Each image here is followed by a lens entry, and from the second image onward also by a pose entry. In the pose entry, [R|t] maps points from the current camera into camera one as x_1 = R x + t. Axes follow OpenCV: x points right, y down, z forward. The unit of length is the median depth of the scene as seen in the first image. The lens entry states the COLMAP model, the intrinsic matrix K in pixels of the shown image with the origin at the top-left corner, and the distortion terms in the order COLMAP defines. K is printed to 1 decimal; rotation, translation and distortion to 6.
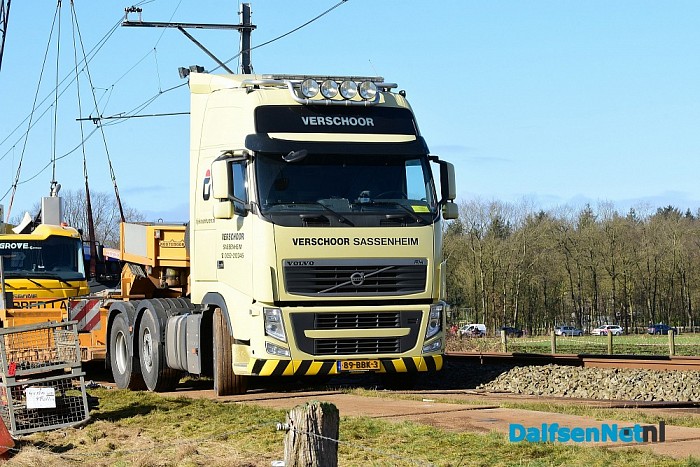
lens RADIAL K [[2112.3, 0, 352.0], [0, 2112.3, 239.1], [0, 0, 1]] dist [-0.334578, 0.000000]
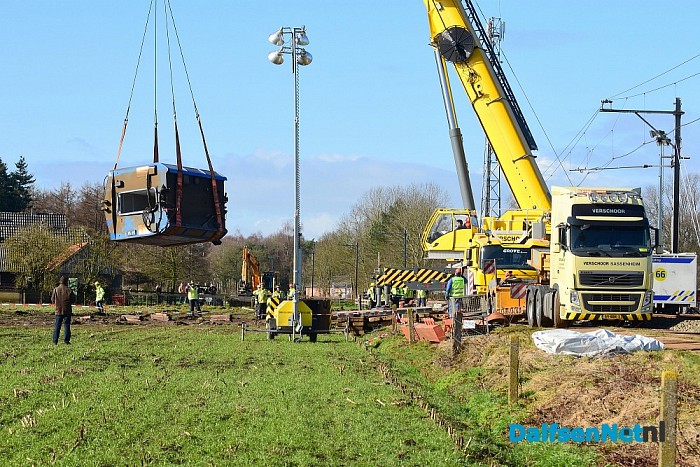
lens RADIAL K [[2451.7, 0, 353.9], [0, 2451.7, 233.4], [0, 0, 1]] dist [-0.324948, 0.000000]
pose [[0.953772, 0.024240, -0.299553, 0.530821], [-0.019692, 0.999641, 0.018192, -0.074759], [0.299886, -0.011452, 0.953906, -1.638970]]
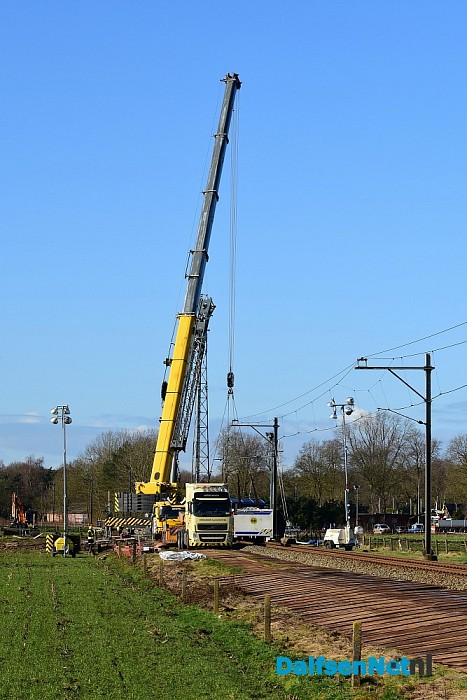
lens RADIAL K [[2451.7, 0, 233.2], [0, 2451.7, 348.4], [0, 0, 1]] dist [-0.324948, 0.000000]
pose [[0.970138, 0.002912, -0.242535, 1.451204], [-0.009281, 0.999641, -0.025121, -0.259277], [0.242375, 0.026622, 0.969817, -4.623956]]
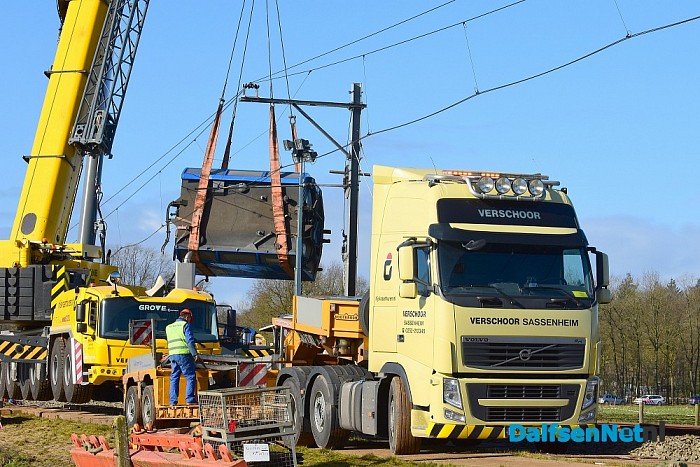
lens RADIAL K [[2140.5, 0, 349.0], [0, 2140.5, 228.0], [0, 0, 1]] dist [-0.299921, 0.000000]
pose [[0.999460, 0.031200, -0.010353, -0.080718], [-0.031519, 0.998982, -0.032285, -0.008953], [0.009336, 0.032594, 0.999425, -0.142107]]
